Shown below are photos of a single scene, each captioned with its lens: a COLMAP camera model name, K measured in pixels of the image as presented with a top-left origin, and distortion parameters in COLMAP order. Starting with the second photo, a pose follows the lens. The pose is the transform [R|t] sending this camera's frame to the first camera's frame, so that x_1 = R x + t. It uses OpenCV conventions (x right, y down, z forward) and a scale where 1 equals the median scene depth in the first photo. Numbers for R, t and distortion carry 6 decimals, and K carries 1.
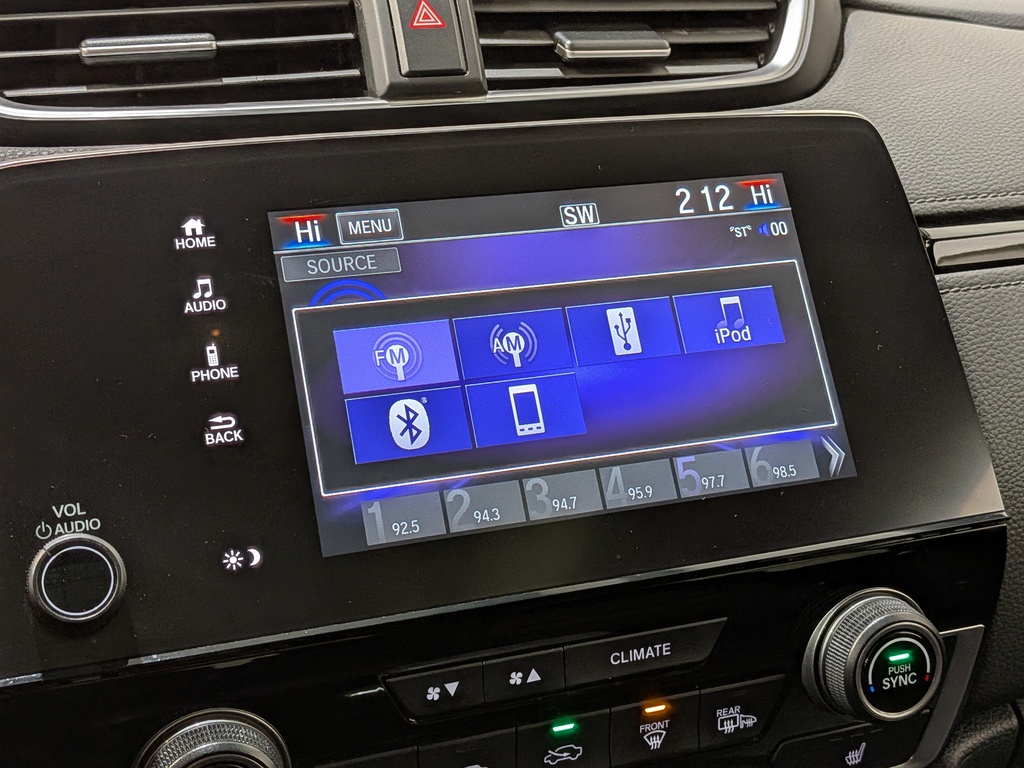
lens RADIAL K [[1509.1, 0, 516.4], [0, 1509.1, 350.2], [0, 0, 1]] dist [0.076045, 0.000000]
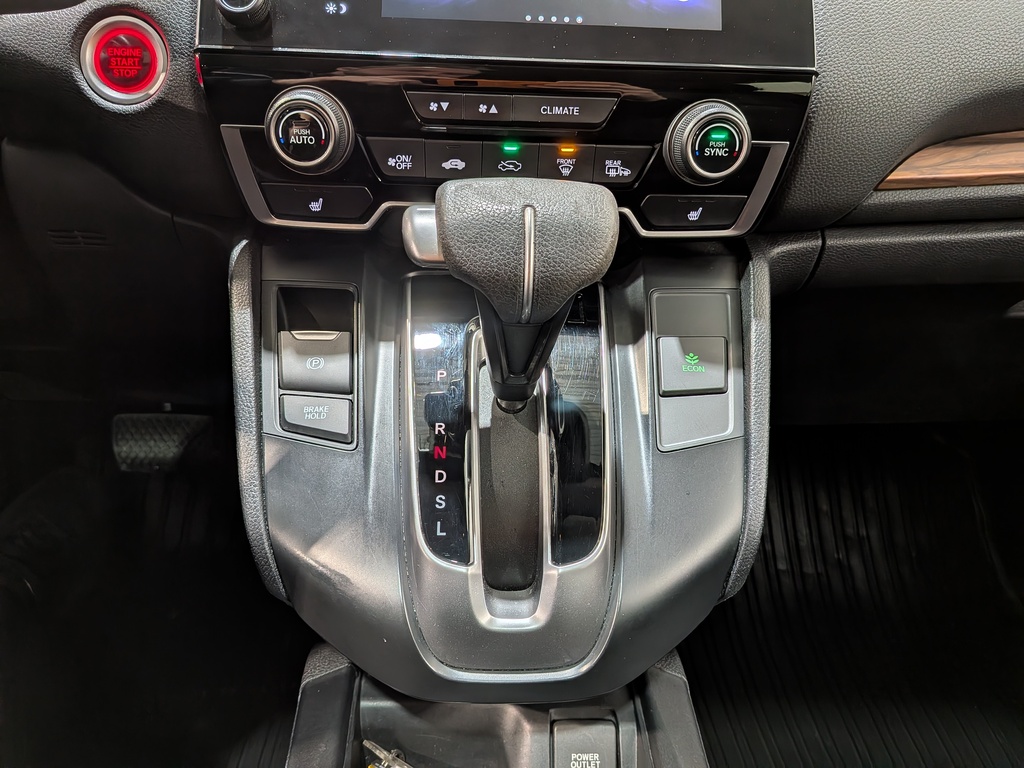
lens RADIAL K [[750.7, 0, 503.3], [0, 750.7, 371.0], [0, 0, 1]] dist [0.059200, -0.114858]
pose [[0.951449, 0.182146, -0.248127, 0.280462], [-0.129459, 0.968153, 0.214289, 0.303828], [0.279257, -0.171763, 0.944729, 0.117188]]
